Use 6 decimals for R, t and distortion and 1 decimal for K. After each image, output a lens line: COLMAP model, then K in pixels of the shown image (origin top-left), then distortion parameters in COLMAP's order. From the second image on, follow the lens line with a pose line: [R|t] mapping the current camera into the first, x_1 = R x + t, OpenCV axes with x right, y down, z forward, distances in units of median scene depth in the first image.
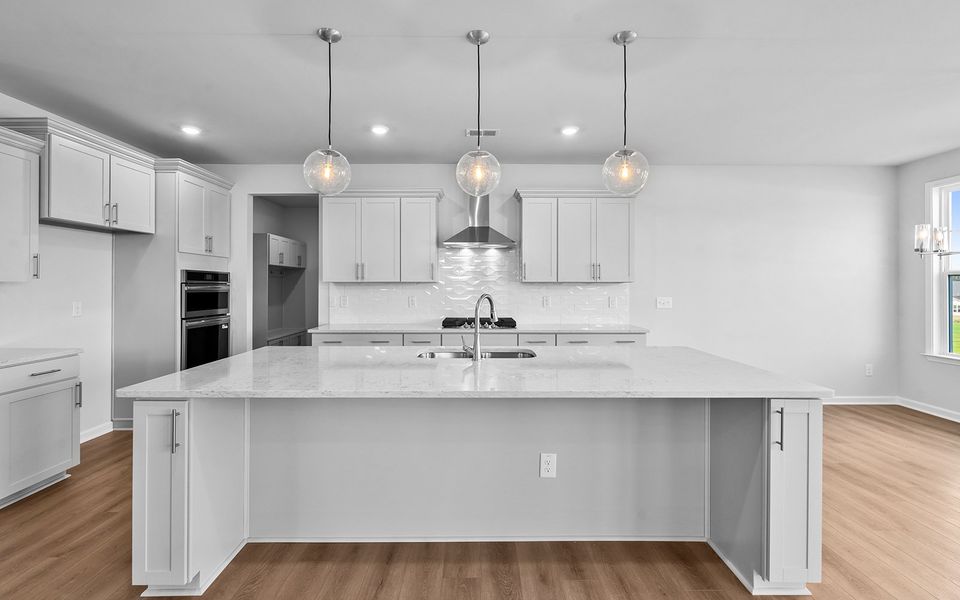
lens RADIAL K [[428.4, 0, 487.8], [0, 428.4, 280.4], [0, 0, 1]] dist [-0.002177, -0.000528]
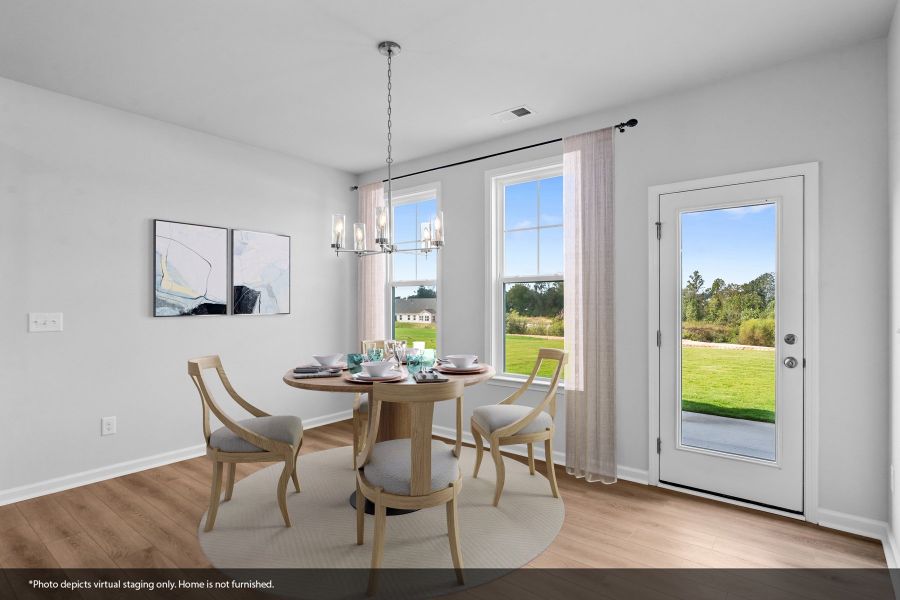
lens RADIAL K [[450.8, 0, 450.3], [0, 450.8, 301.4], [0, 0, 1]] dist [-0.004147, 0.001688]
pose [[0.636039, 0.000263, 0.771657, 0.358895], [-0.009481, 0.999927, 0.007474, 0.017274], [-0.771599, -0.012070, 0.635995, 0.216869]]
